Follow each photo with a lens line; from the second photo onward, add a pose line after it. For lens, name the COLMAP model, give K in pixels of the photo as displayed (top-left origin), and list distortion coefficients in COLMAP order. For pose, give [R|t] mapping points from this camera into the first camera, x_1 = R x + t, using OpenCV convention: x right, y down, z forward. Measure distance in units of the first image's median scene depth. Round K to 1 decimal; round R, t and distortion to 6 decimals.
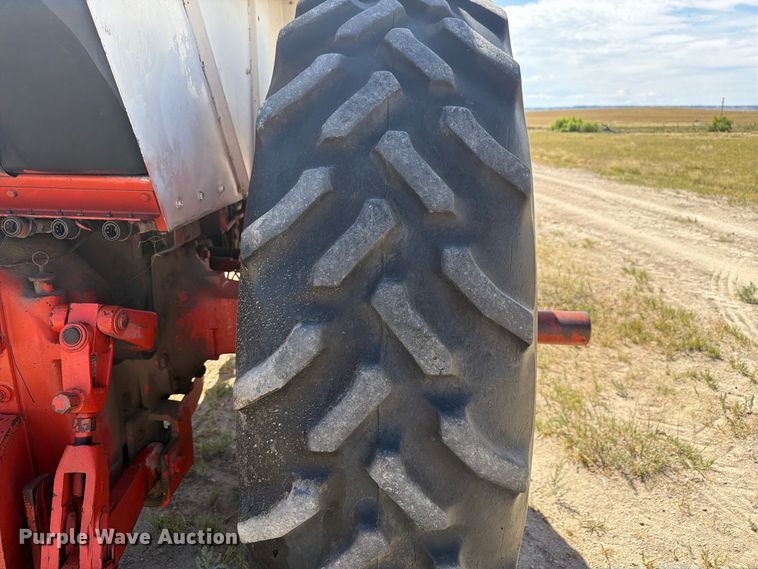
lens RADIAL K [[540.8, 0, 380.5], [0, 540.8, 272.9], [0, 0, 1]] dist [0.049393, -0.067688]
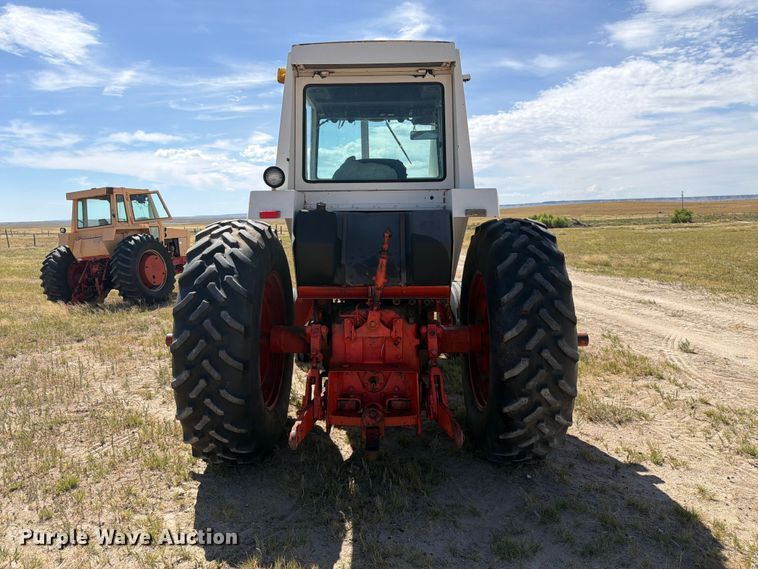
lens RADIAL K [[540.8, 0, 370.4], [0, 540.8, 283.6], [0, 0, 1]] dist [0.049393, -0.067688]
pose [[0.999270, -0.033280, 0.018747, -0.148707], [0.035792, 0.987214, -0.155329, 0.046181], [-0.013338, 0.155887, 0.987685, -0.340996]]
